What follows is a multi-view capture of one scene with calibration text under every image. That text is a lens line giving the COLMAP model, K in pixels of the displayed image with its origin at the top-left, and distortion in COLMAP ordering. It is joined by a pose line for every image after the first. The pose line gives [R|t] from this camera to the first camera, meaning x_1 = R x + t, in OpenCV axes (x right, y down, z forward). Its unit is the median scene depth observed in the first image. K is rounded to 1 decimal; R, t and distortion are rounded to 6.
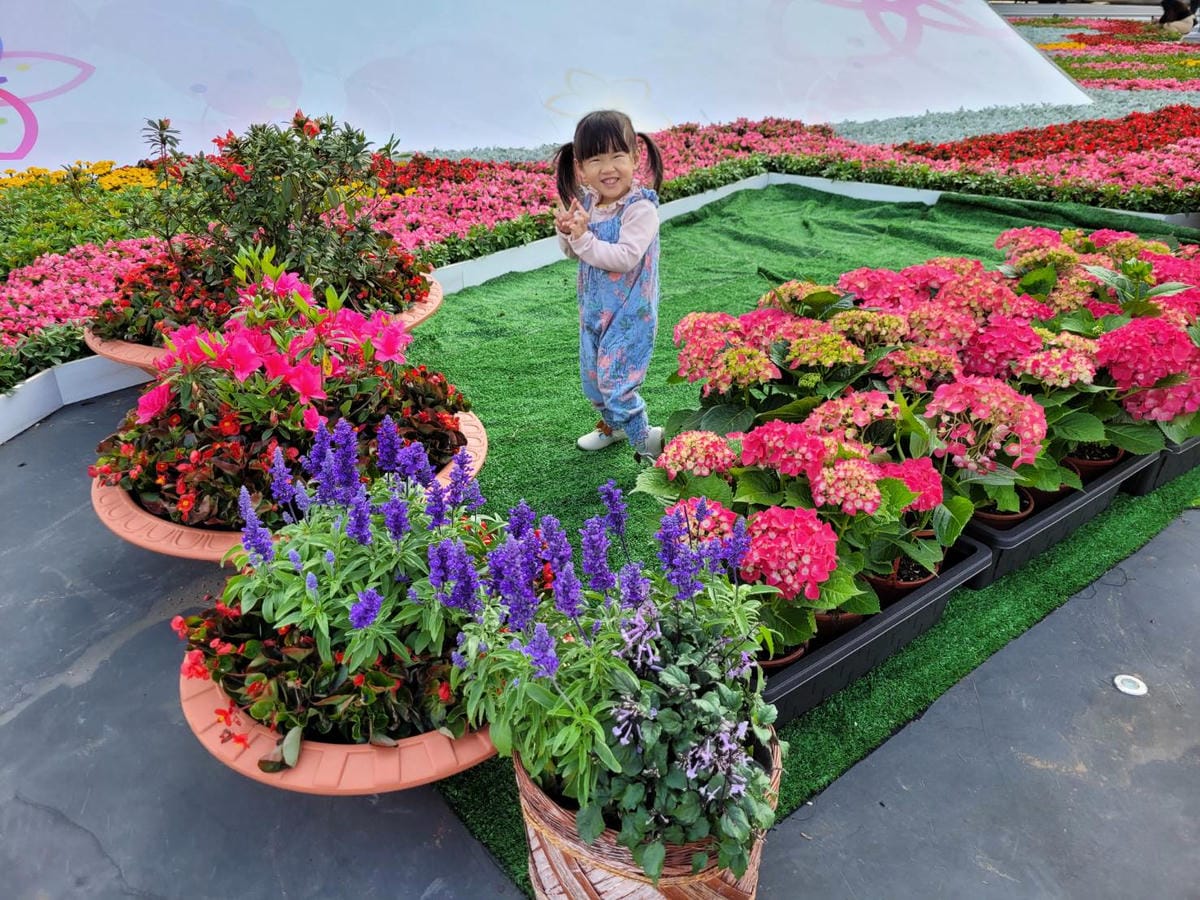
lens RADIAL K [[915.1, 0, 588.9], [0, 915.1, 451.5], [0, 0, 1]] dist [0.049219, -0.040071]
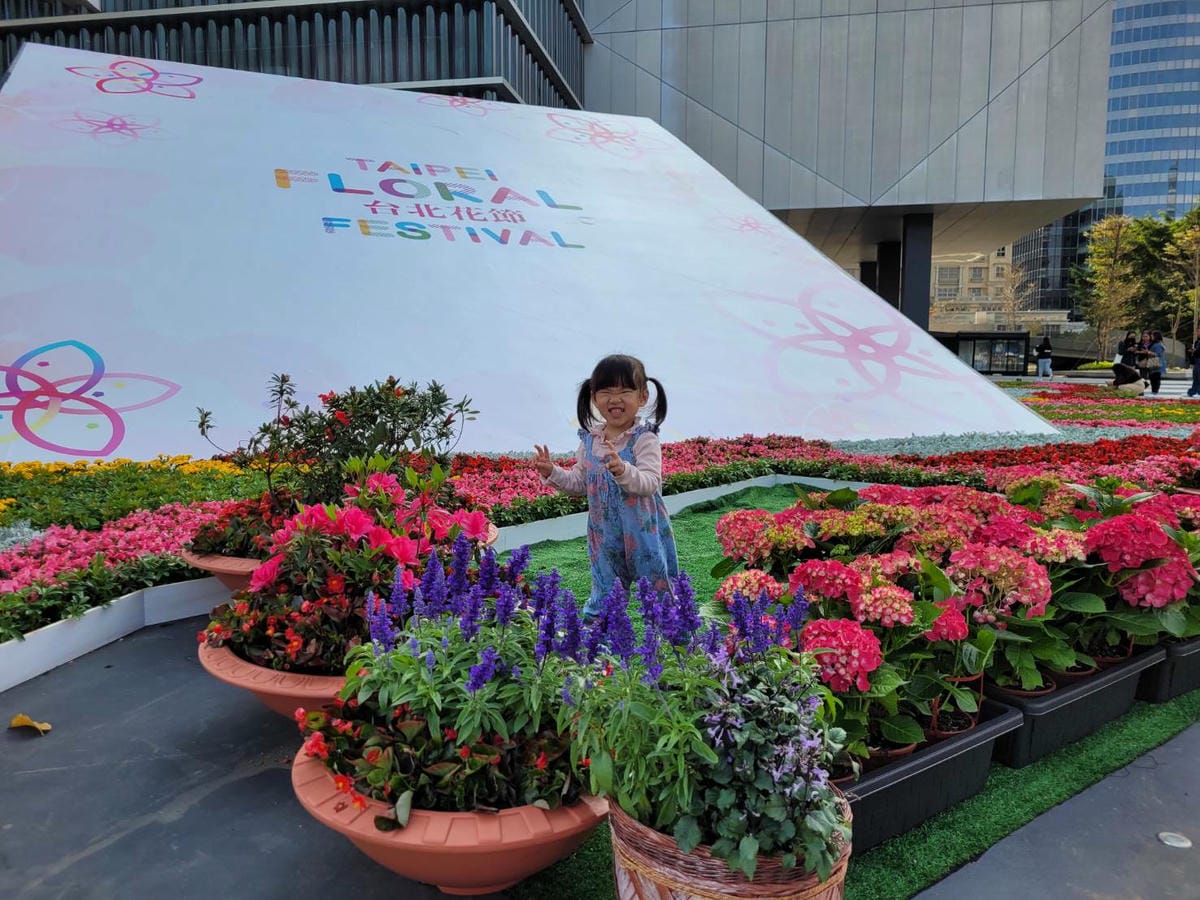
lens RADIAL K [[915.1, 0, 594.5], [0, 915.1, 451.6], [0, 0, 1]] dist [0.049219, -0.040071]
pose [[0.999963, 0.008116, -0.002706, -0.064450], [-0.008548, 0.934756, -0.355188, 0.211361], [-0.000353, 0.355198, 0.934791, -0.122185]]
